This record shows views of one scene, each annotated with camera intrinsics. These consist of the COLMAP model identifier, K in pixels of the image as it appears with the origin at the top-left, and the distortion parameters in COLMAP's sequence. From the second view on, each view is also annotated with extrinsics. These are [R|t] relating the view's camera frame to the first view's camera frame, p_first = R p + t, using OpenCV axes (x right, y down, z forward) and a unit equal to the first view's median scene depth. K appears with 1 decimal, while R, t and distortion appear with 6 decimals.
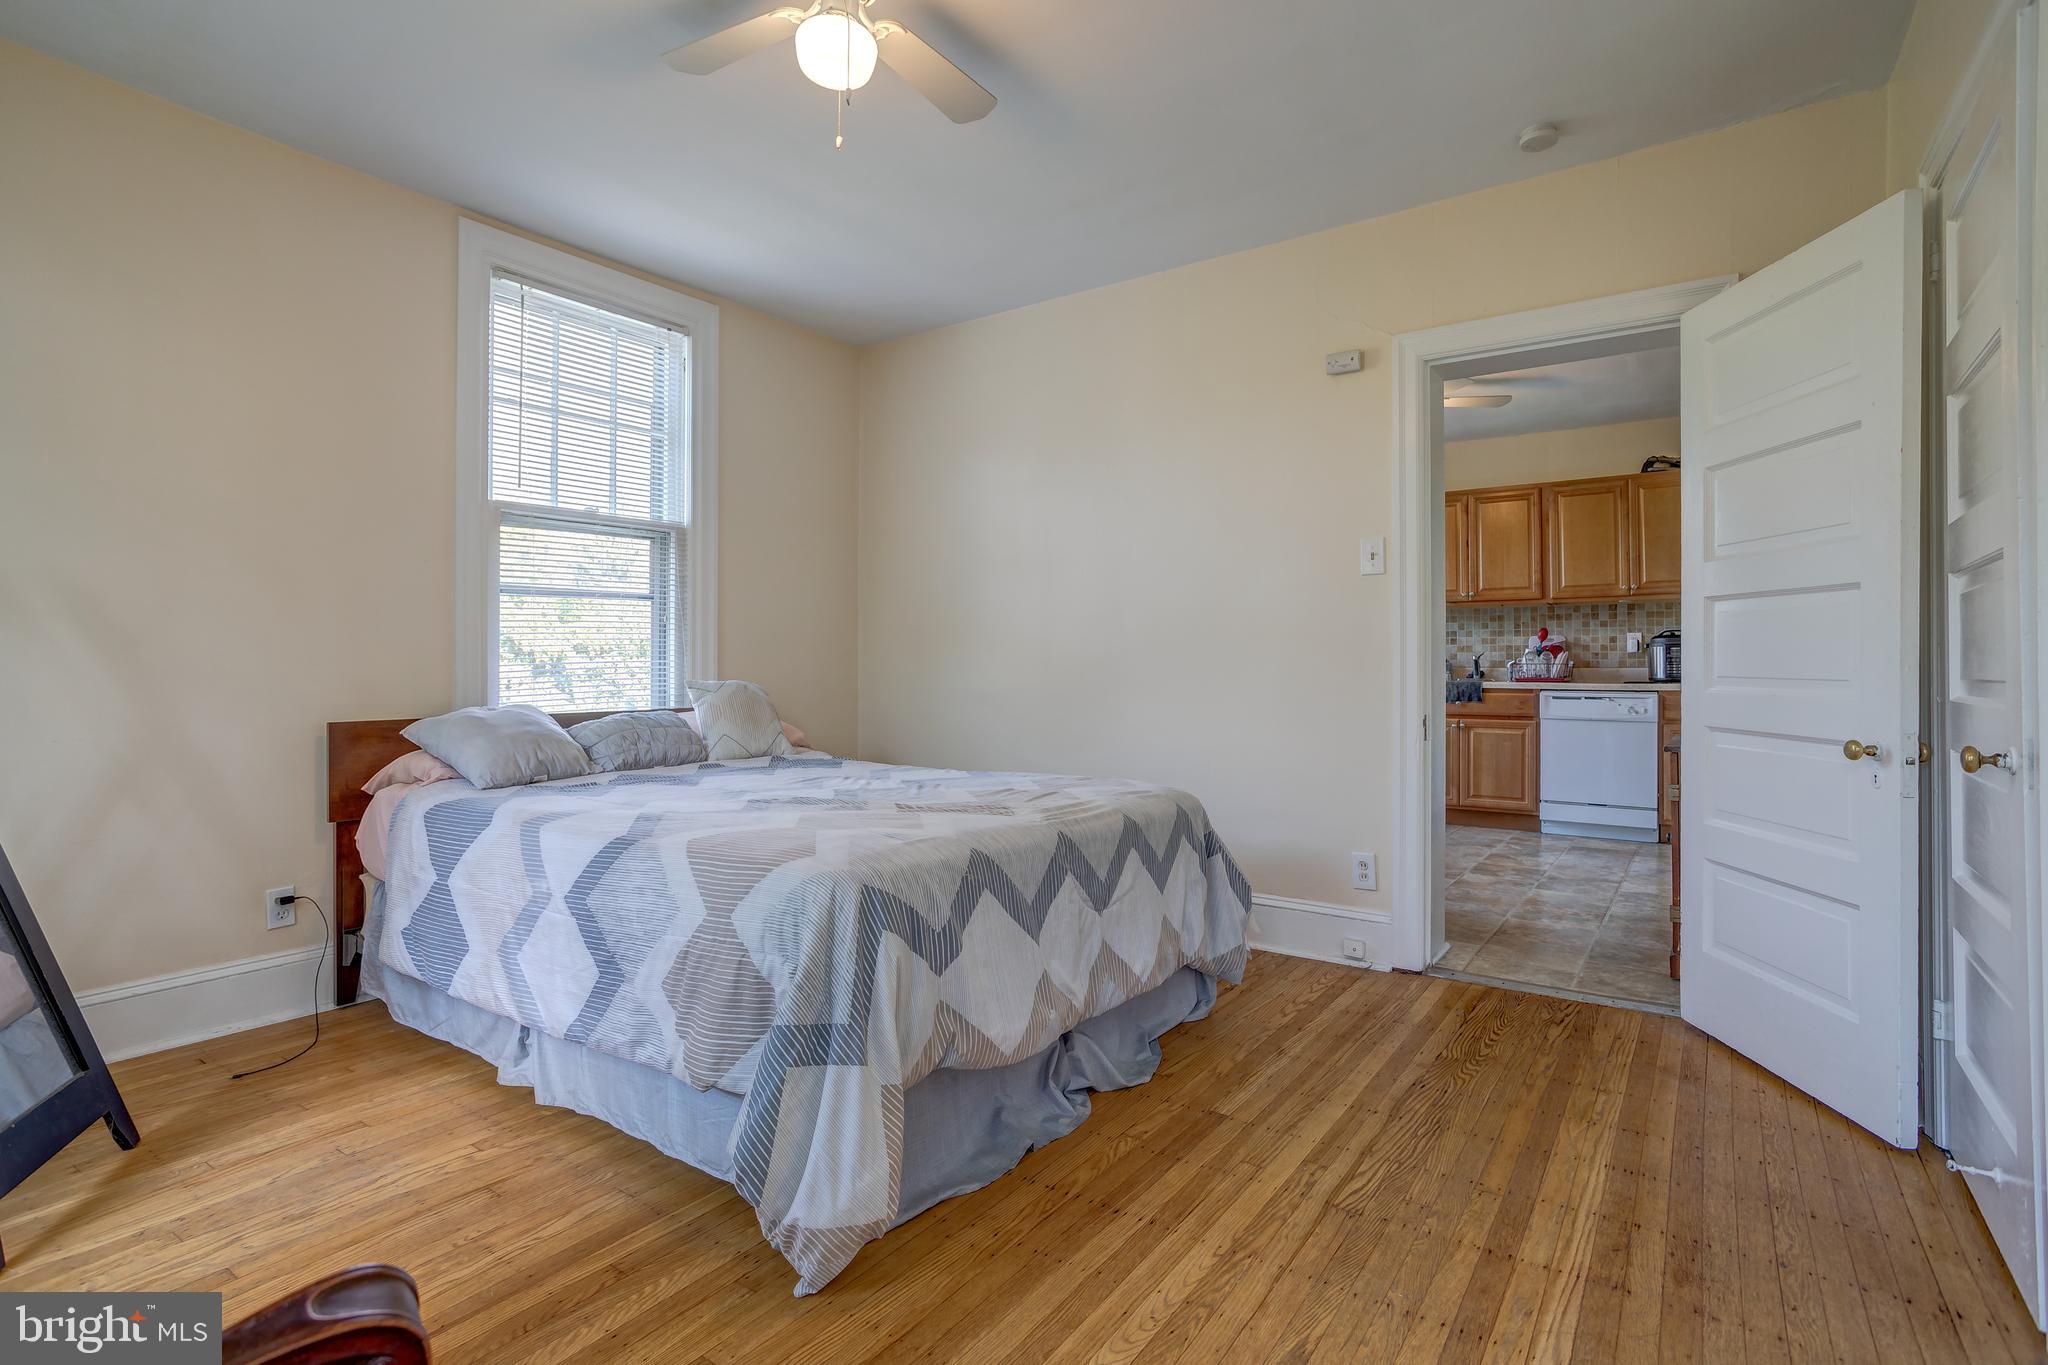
lens RADIAL K [[1020.5, 0, 1028.6], [0, 1020.5, 654.1], [0, 0, 1]] dist [-0.002284, 0.000147]
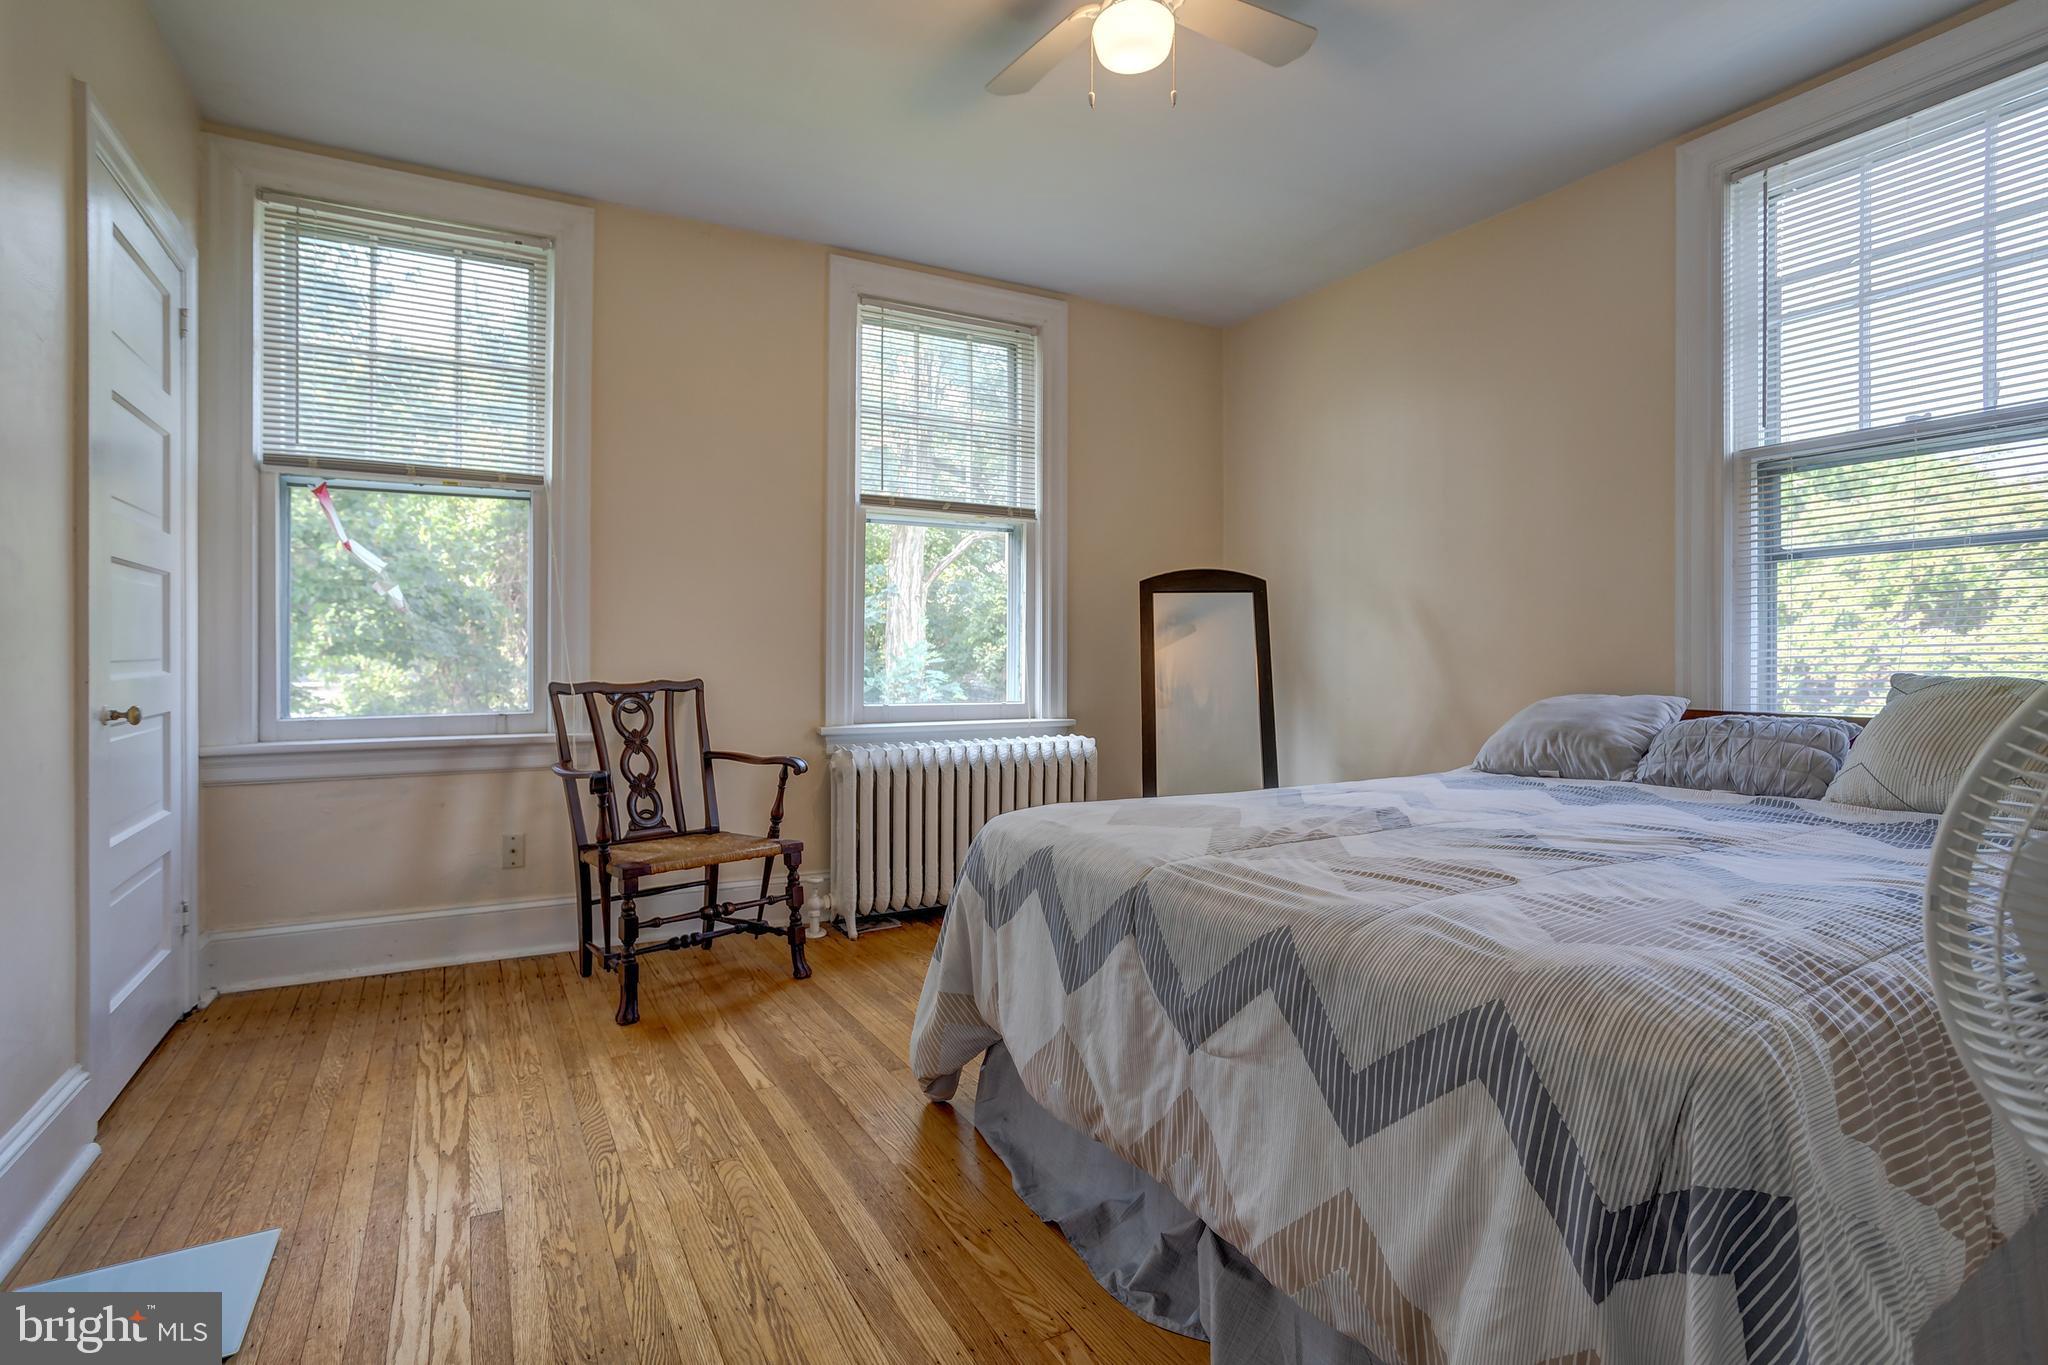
lens RADIAL K [[987.1, 0, 1014.7], [0, 987.1, 669.9], [0, 0, 1]] dist [-0.031604, 0.000910]
pose [[-0.457468, 0.002915, -0.889221, 0.647391], [0.013929, 0.999895, -0.003888, 0.031461], [0.889117, -0.014164, -0.457461, 1.197954]]
